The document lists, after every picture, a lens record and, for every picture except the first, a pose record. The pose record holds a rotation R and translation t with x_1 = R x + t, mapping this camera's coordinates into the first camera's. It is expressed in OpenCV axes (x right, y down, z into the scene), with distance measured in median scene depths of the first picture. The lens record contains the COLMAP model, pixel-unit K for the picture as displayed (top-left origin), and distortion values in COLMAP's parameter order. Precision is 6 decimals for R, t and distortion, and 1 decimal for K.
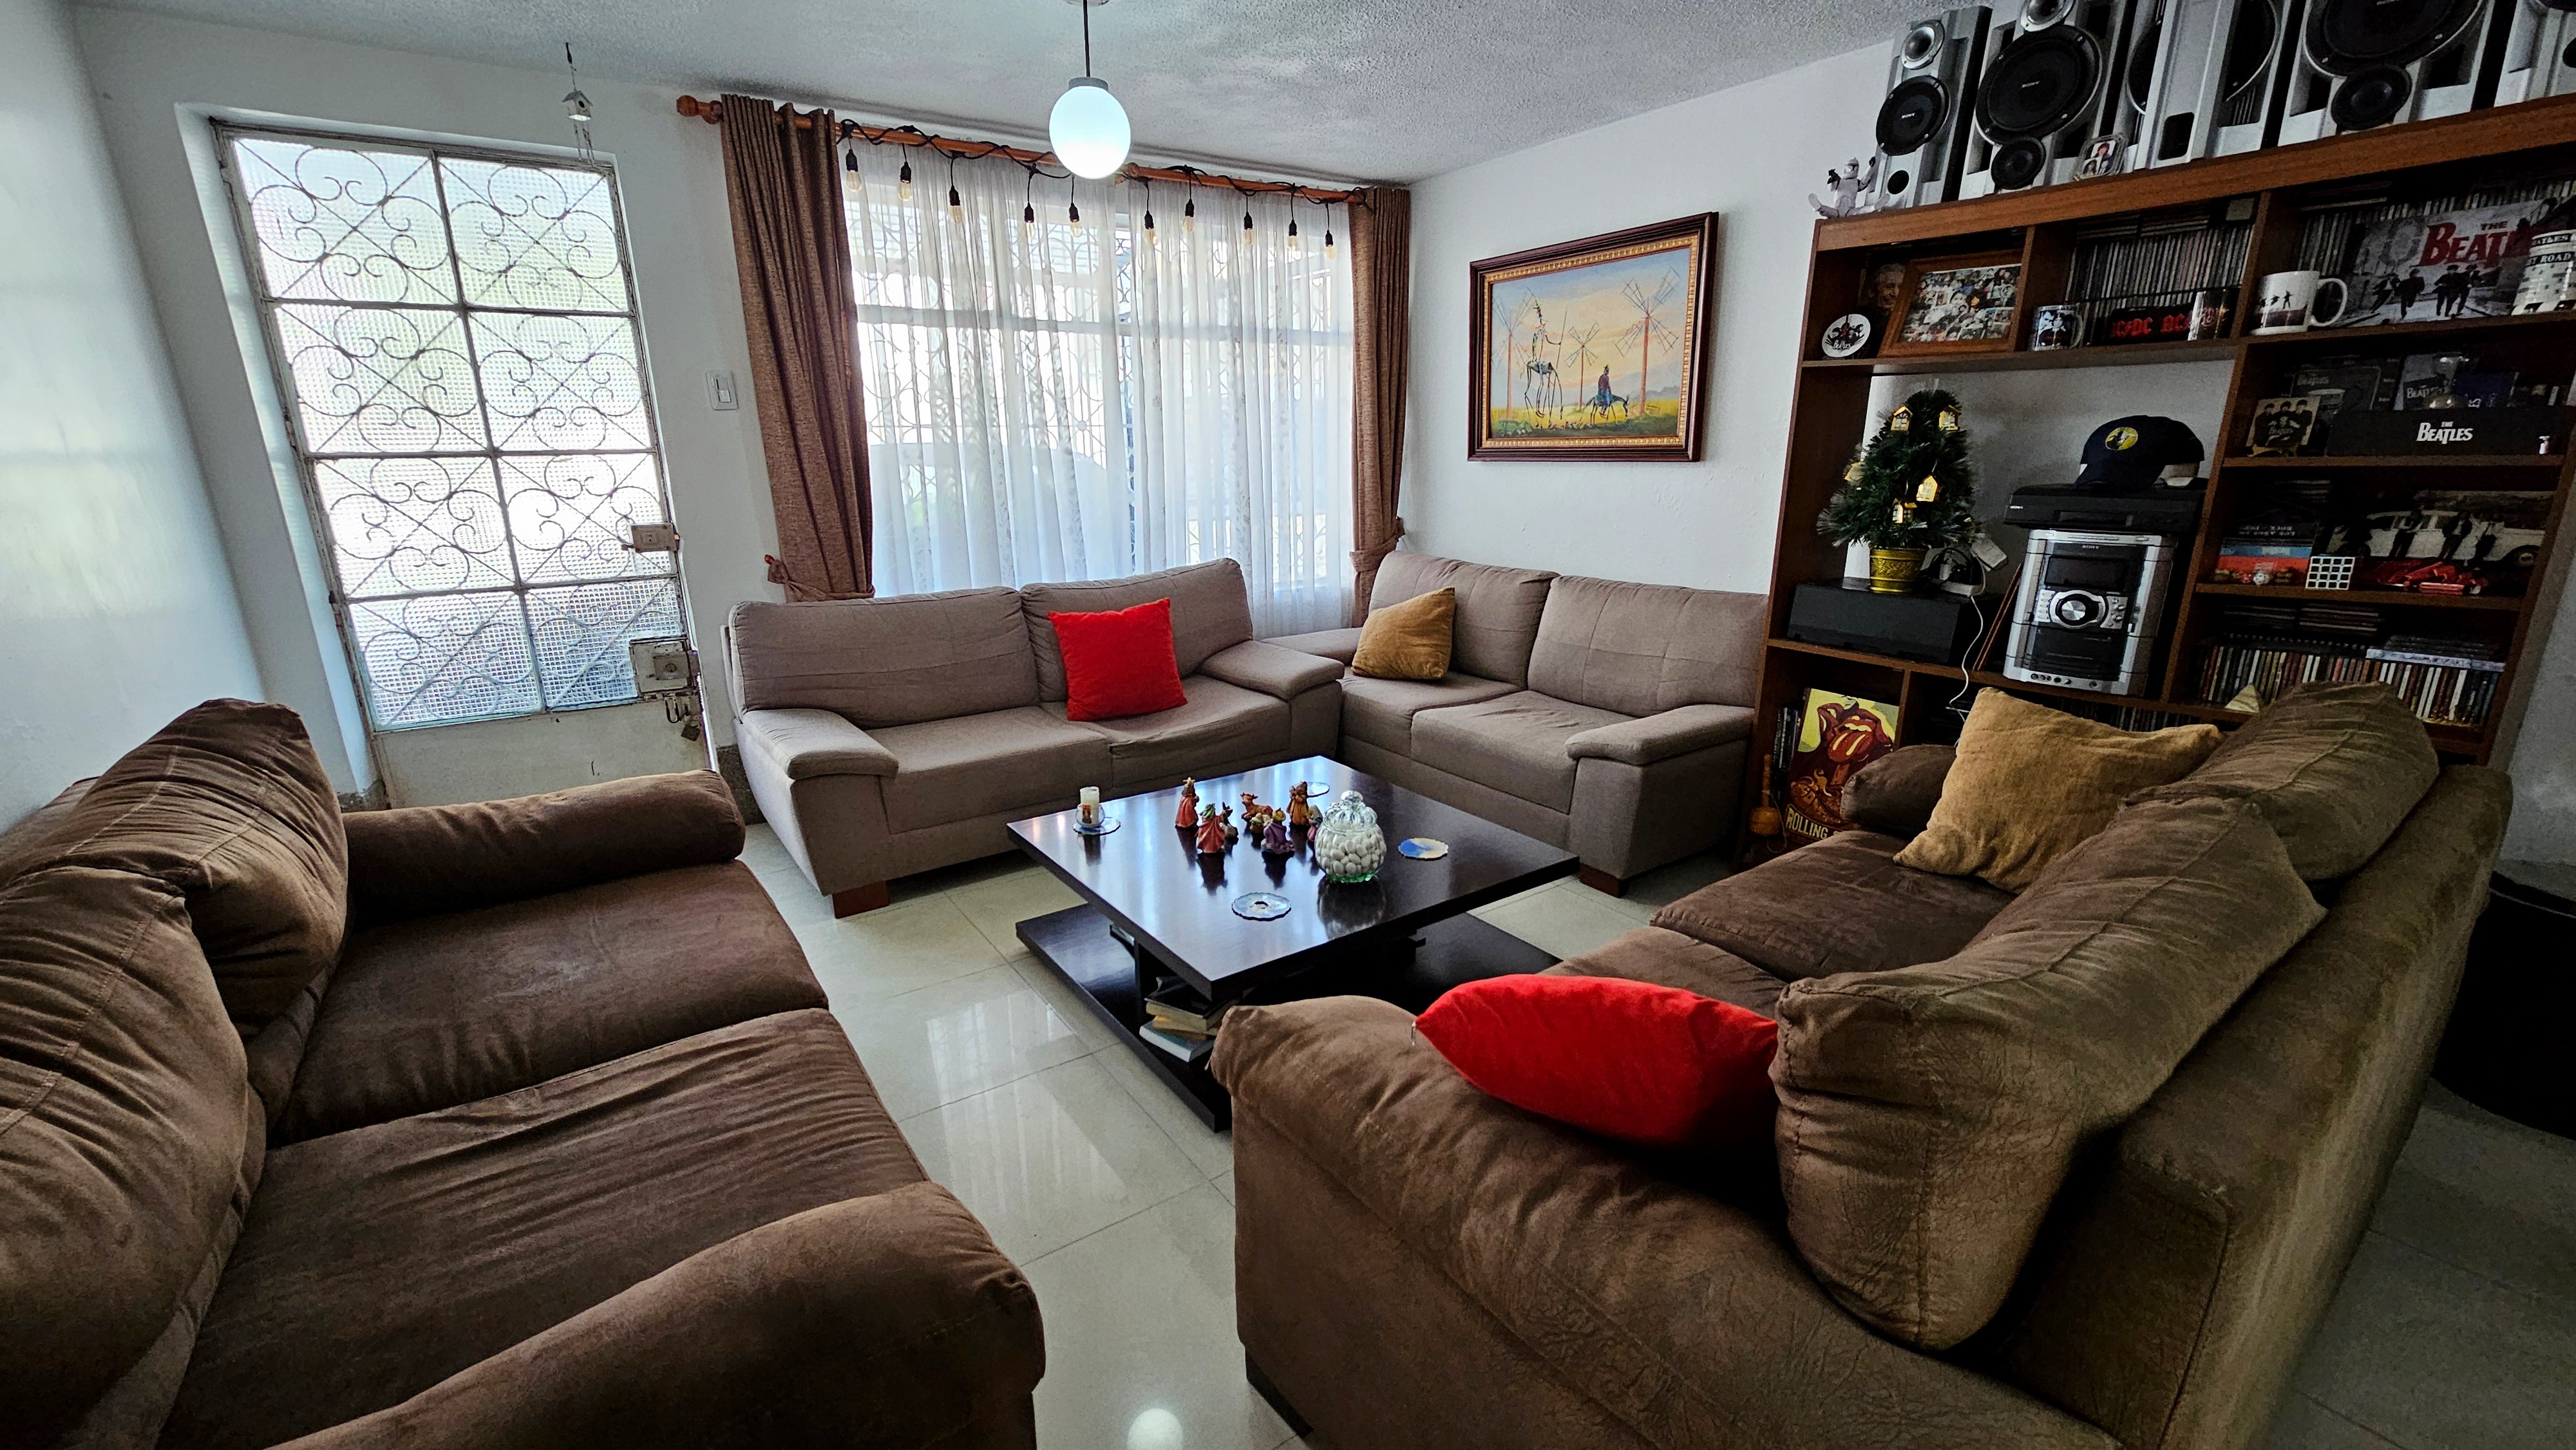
lens RADIAL K [[1051.9, 0, 1289.5], [0, 1051.9, 730.6], [0, 0, 1]] dist [-0.002532, 0.000634]
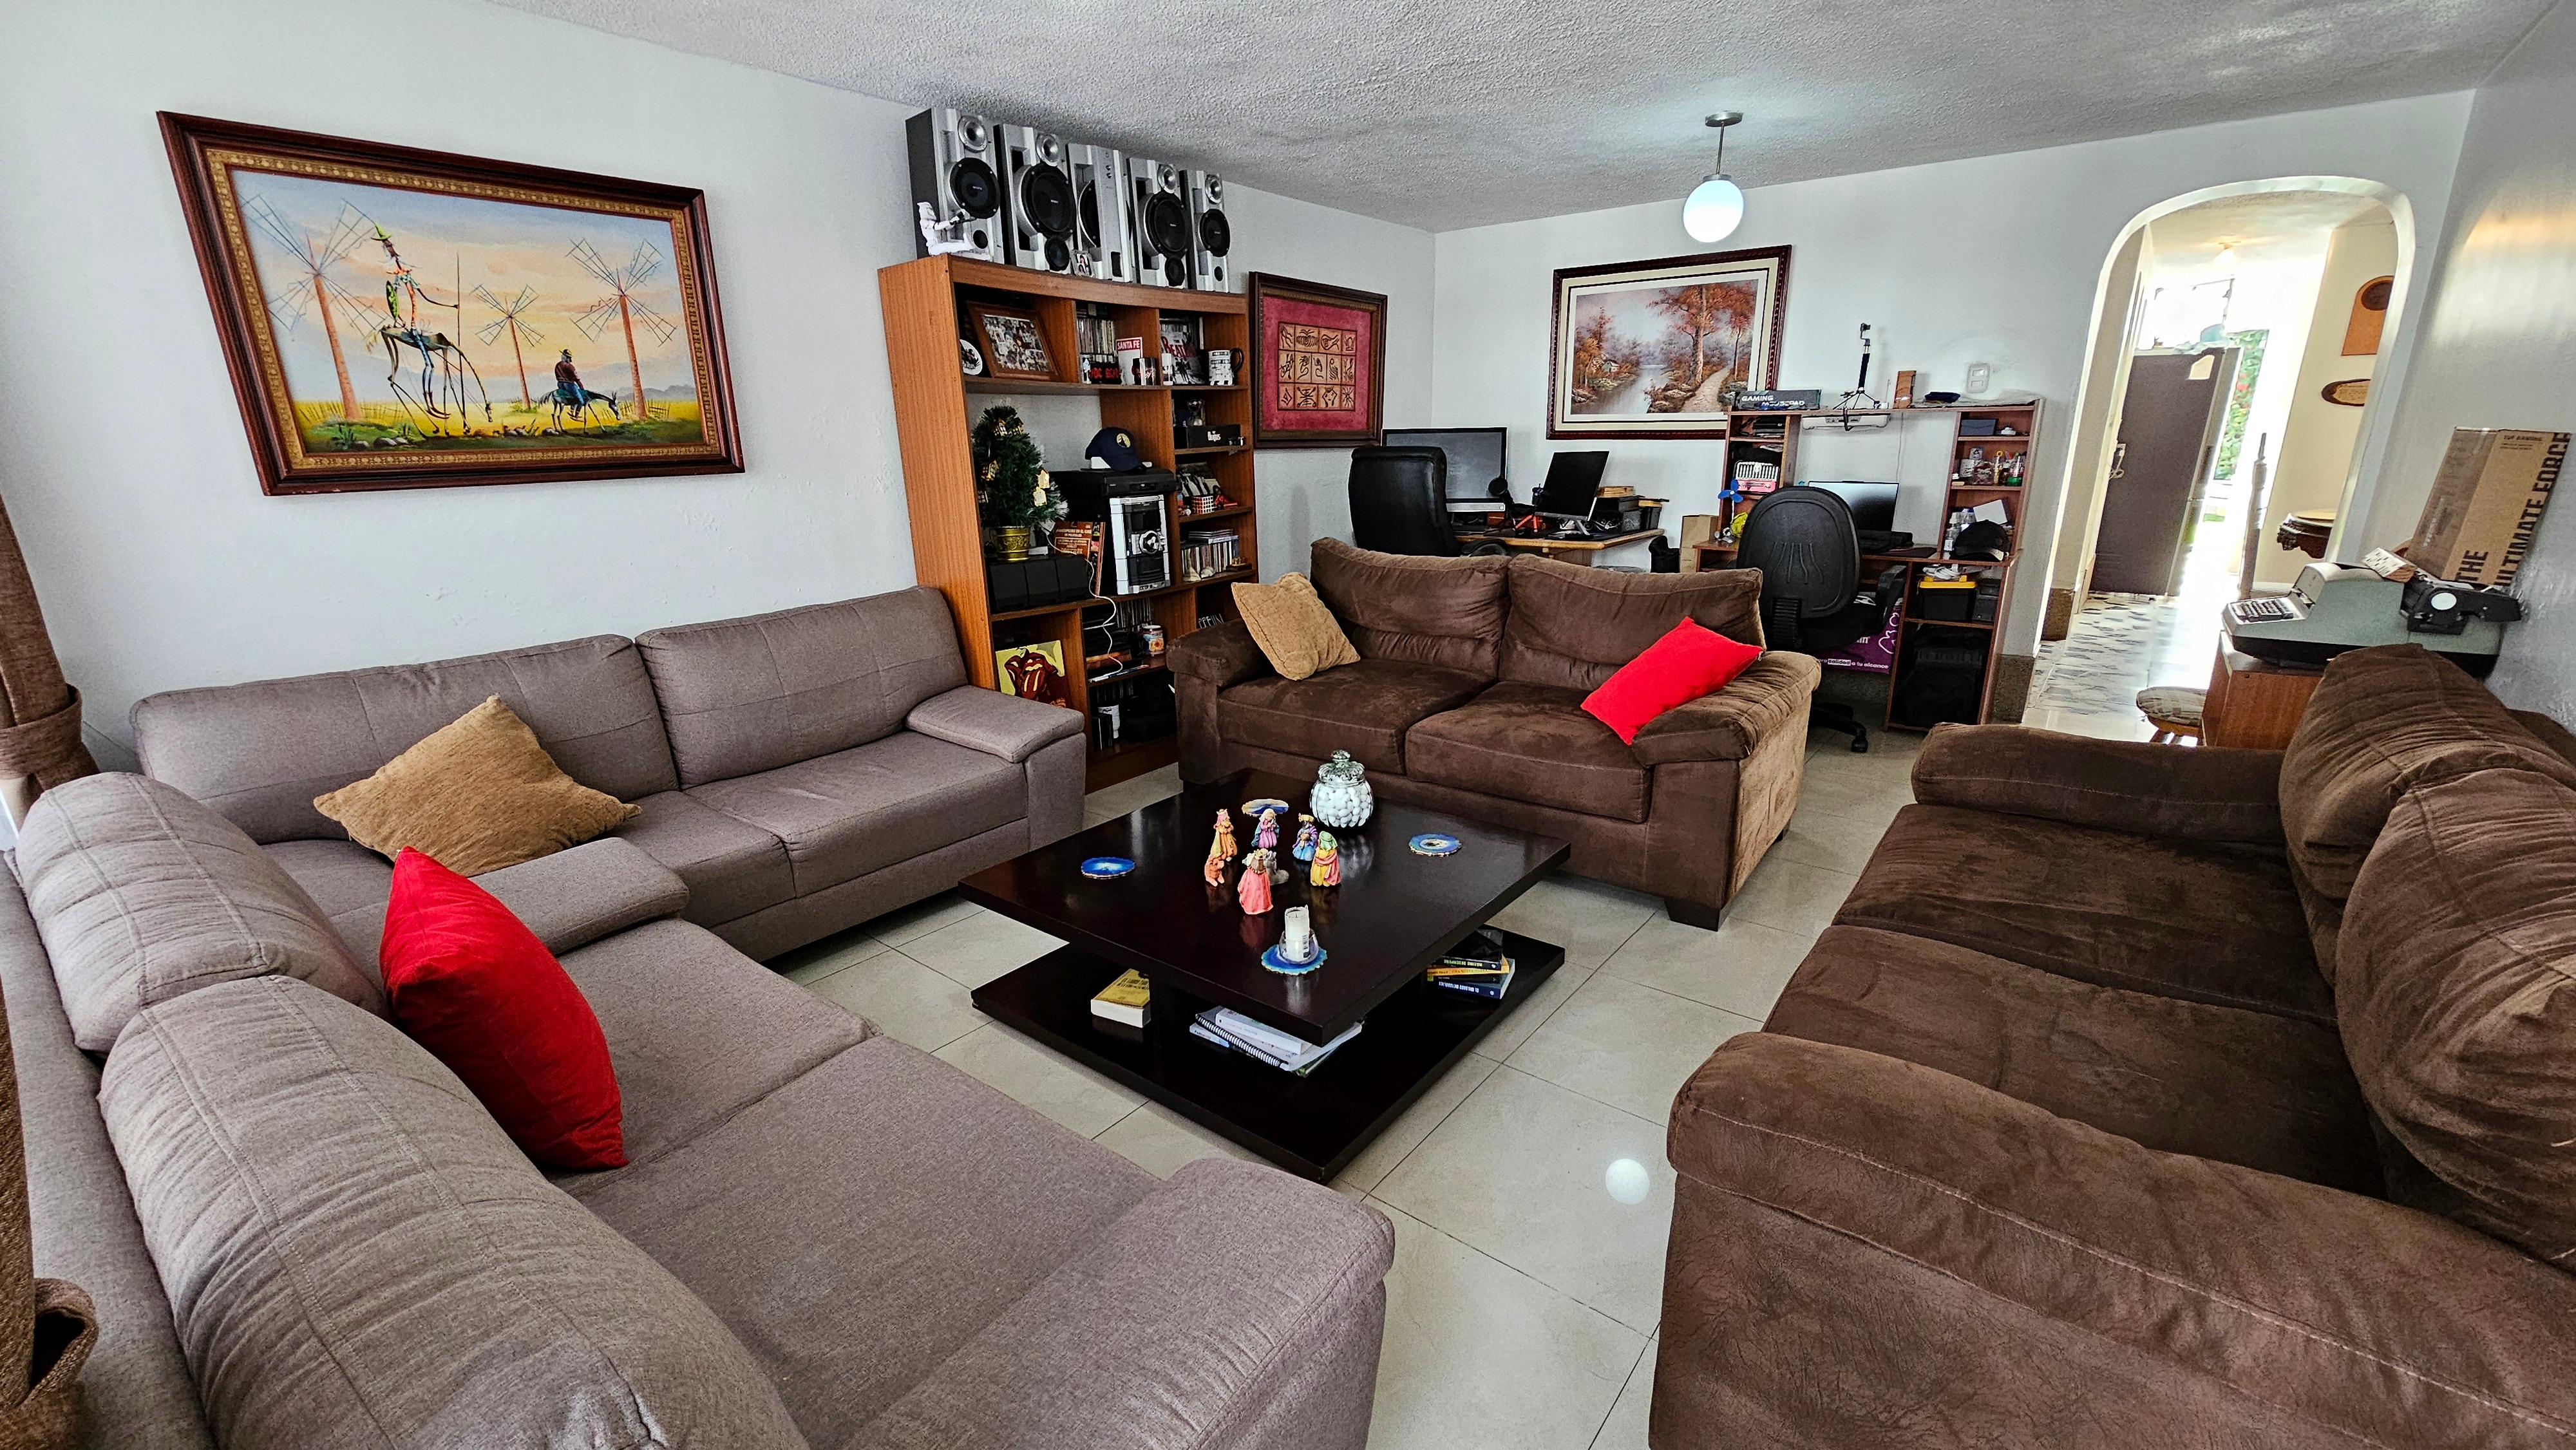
lens RADIAL K [[1051.9, 0, 1288.6], [0, 1051.9, 731.4], [0, 0, 1]] dist [-0.002532, 0.000634]
pose [[-0.291912, -0.261441, 0.920019, -0.609497], [0.263405, 0.902743, 0.340108, -0.232697], [-0.919459, 0.341619, -0.194657, 0.801882]]
